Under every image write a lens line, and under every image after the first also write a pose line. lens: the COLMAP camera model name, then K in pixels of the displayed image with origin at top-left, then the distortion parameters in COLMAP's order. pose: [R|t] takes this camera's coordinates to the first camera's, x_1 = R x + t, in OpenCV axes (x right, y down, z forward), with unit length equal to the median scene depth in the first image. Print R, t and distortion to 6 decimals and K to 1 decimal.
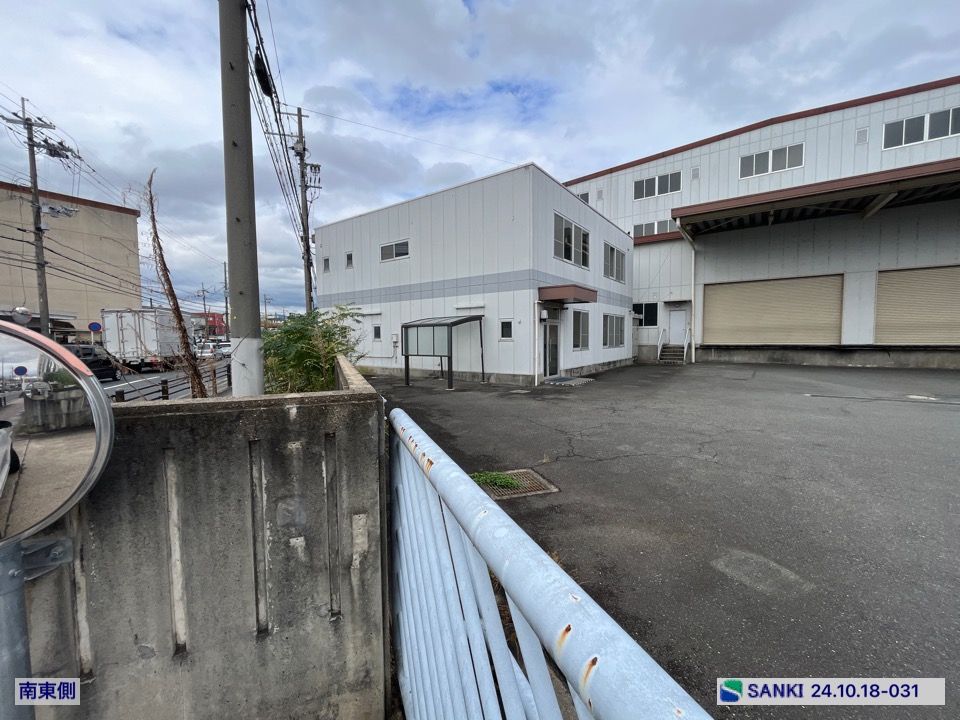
lens RADIAL K [[389.8, 0, 477.7], [0, 389.8, 361.1], [0, 0, 1]] dist [-0.003078, 0.000339]
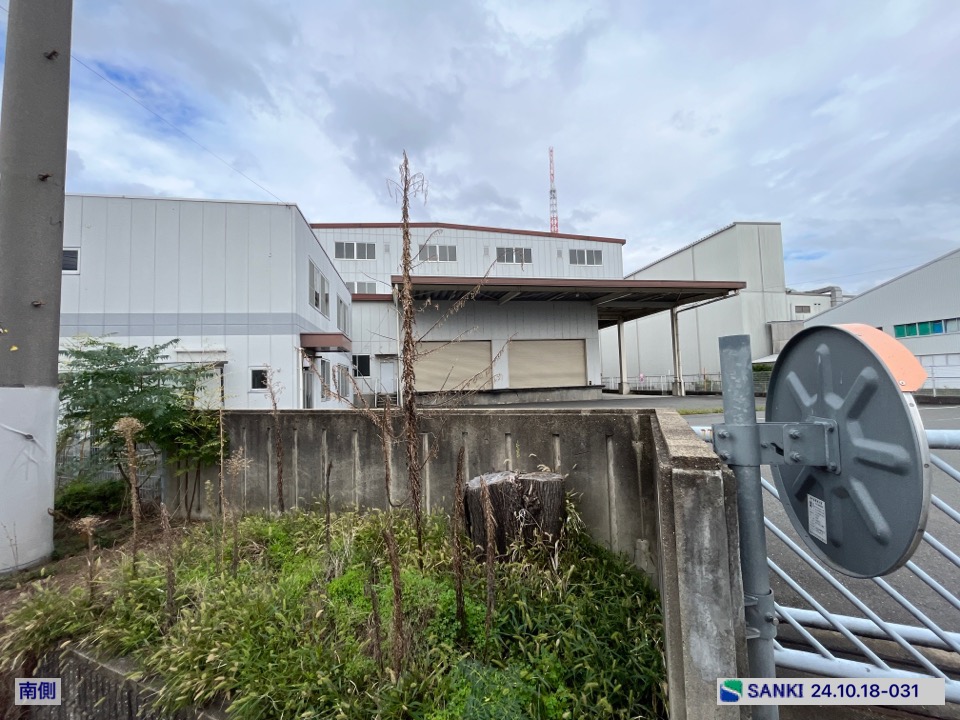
lens RADIAL K [[389.8, 0, 476.6], [0, 389.8, 359.8], [0, 0, 1]] dist [-0.003078, 0.000339]
pose [[0.693741, 0.029730, 0.719610, -0.143853], [0.068512, 0.991893, -0.107027, 0.000900], [-0.716958, 0.123551, 0.686080, 0.045565]]
